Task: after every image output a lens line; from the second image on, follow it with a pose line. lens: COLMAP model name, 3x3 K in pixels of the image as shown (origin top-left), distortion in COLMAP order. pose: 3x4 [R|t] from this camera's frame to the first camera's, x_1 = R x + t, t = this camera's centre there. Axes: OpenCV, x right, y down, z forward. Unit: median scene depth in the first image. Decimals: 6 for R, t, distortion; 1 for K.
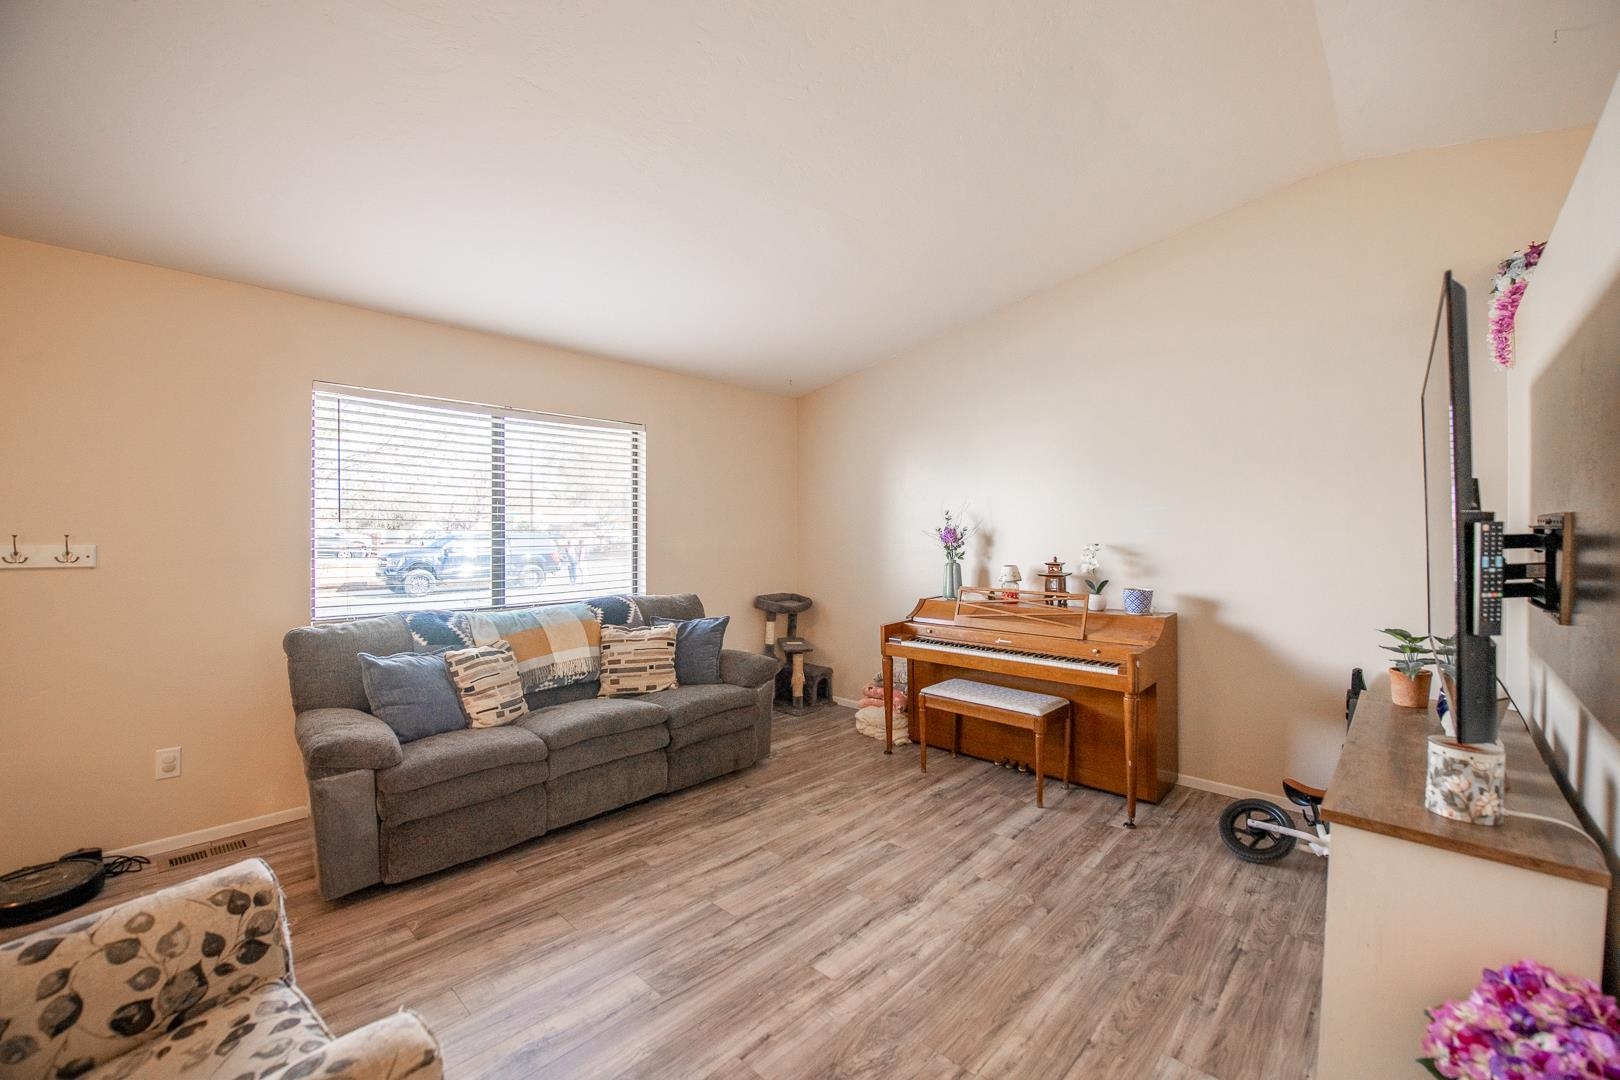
lens RADIAL K [[661.3, 0, 811.7], [0, 661.3, 530.5], [0, 0, 1]] dist [-0.017551, -0.000300]
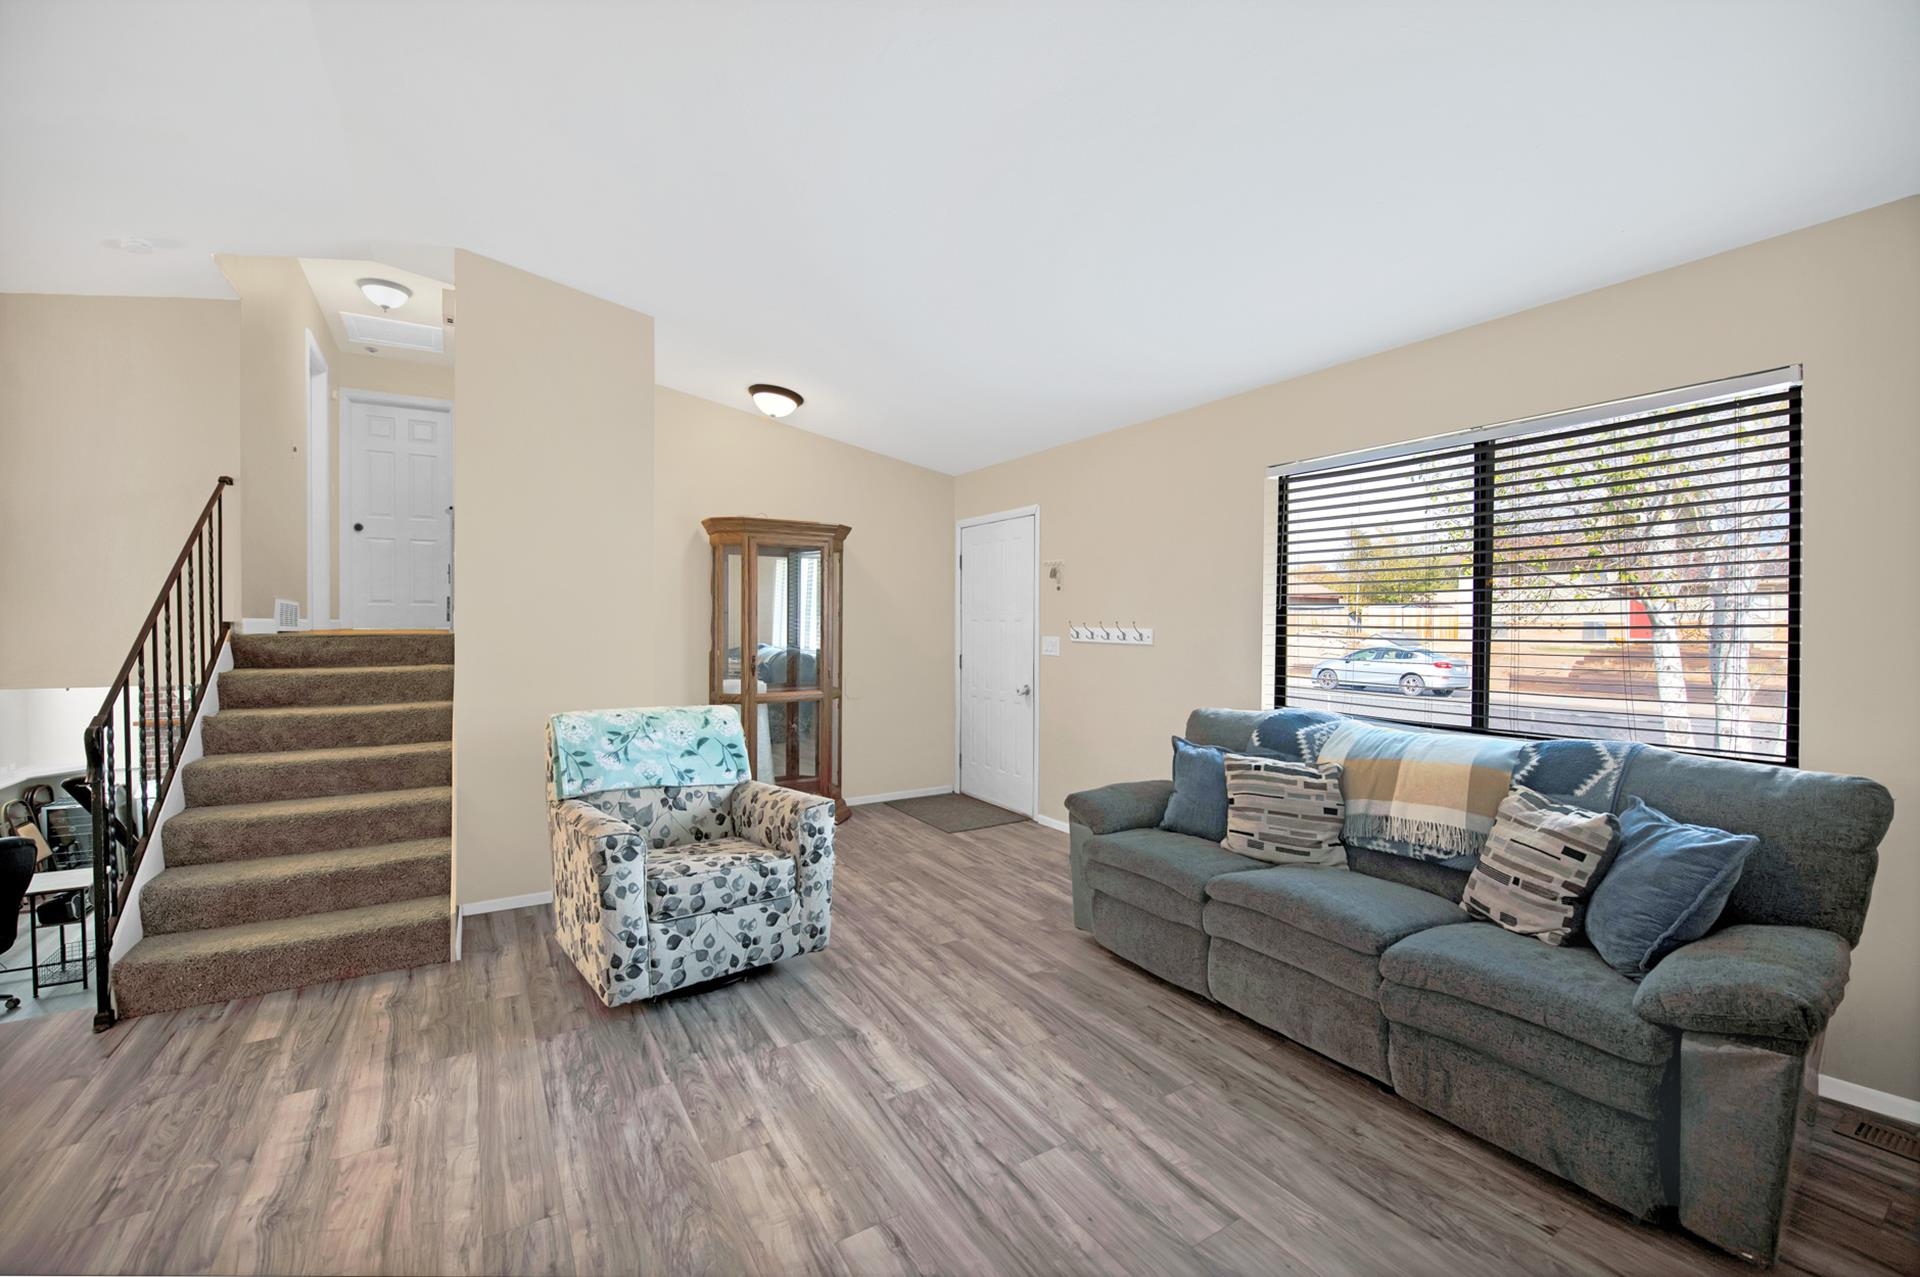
lens RADIAL K [[783.7, 0, 962.0], [0, 783.7, 627.3], [0, 0, 1]] dist [-0.017551, -0.000300]
pose [[-0.254081, 0.005016, -0.967170, 0.624924], [0.002441, 0.999987, 0.004545, 0.009788], [0.967180, -0.001206, -0.254090, 1.036721]]
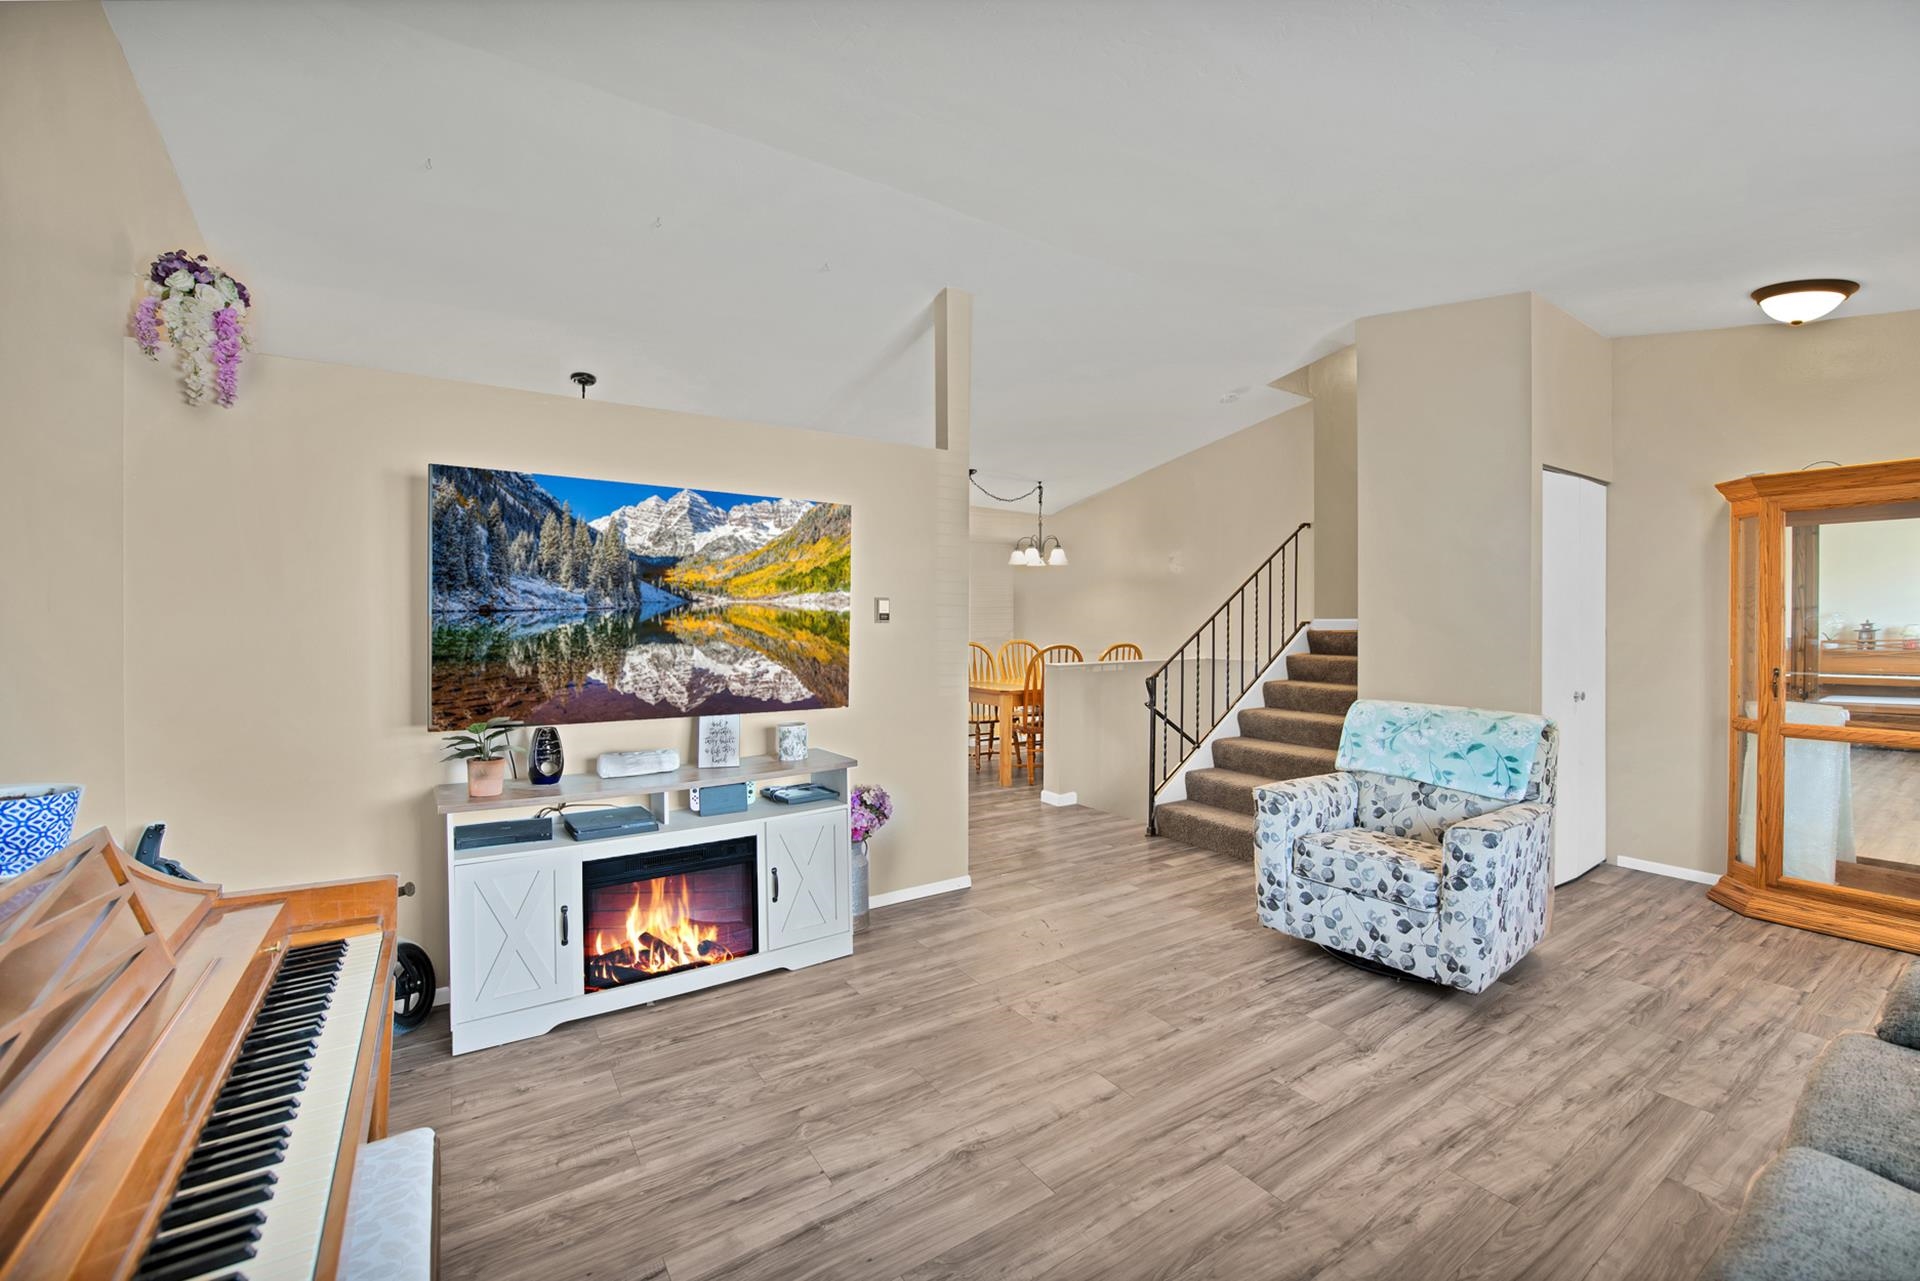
lens RADIAL K [[783.7, 0, 962.0], [0, 783.7, 629.3], [0, 0, 1]] dist [-0.017551, -0.000300]
pose [[-0.973063, -0.001779, 0.230533, -0.029324], [-0.000391, 0.999982, 0.006065, 0.012081], [-0.230540, 0.005812, -0.973046, 1.676213]]
